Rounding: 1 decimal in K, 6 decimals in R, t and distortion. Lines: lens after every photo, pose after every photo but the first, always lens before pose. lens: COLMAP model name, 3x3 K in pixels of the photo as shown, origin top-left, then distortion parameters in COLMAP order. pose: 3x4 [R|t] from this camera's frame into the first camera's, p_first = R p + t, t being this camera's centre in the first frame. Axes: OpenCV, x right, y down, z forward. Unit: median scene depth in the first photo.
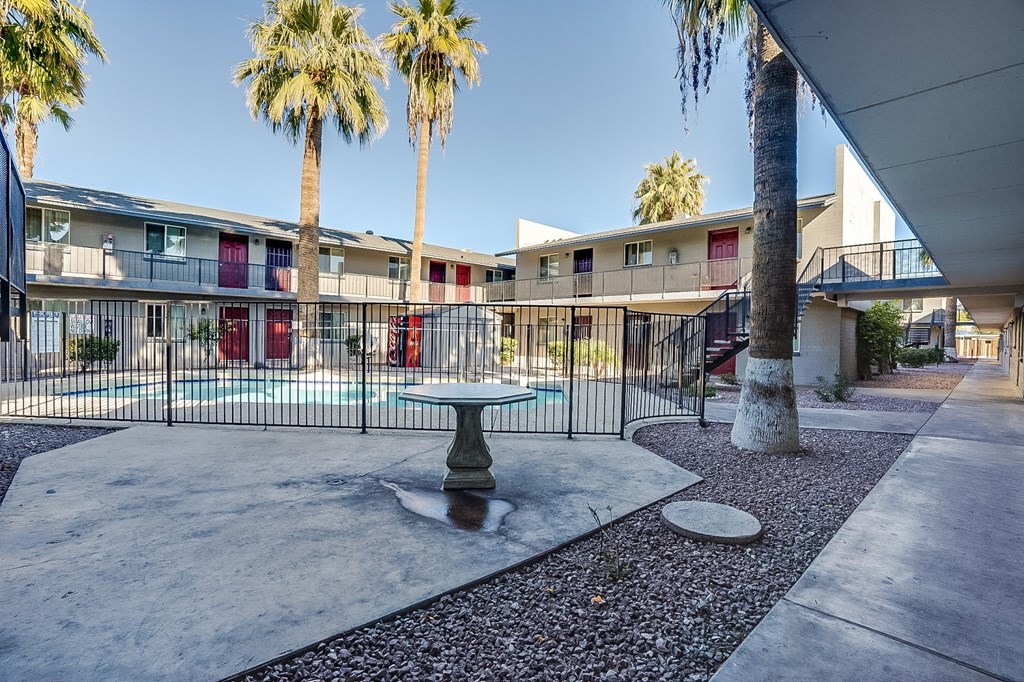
lens RADIAL K [[478.4, 0, 505.6], [0, 478.4, 343.9], [0, 0, 1]] dist [-0.055646, 0.023746]
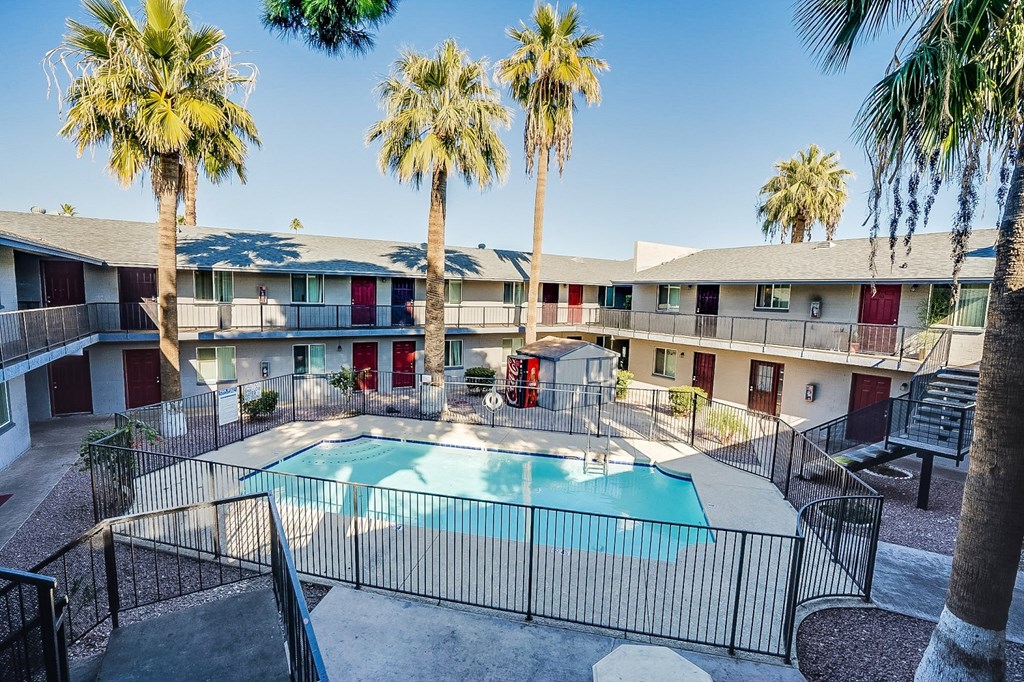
lens RADIAL K [[478.4, 0, 505.6], [0, 478.4, 343.9], [0, 0, 1]] dist [-0.055646, 0.023746]
pose [[0.980902, 0.027460, -0.192552, -0.050802], [-0.011445, 0.996417, 0.083795, -0.165521], [0.194163, -0.079990, 0.977702, -0.002052]]
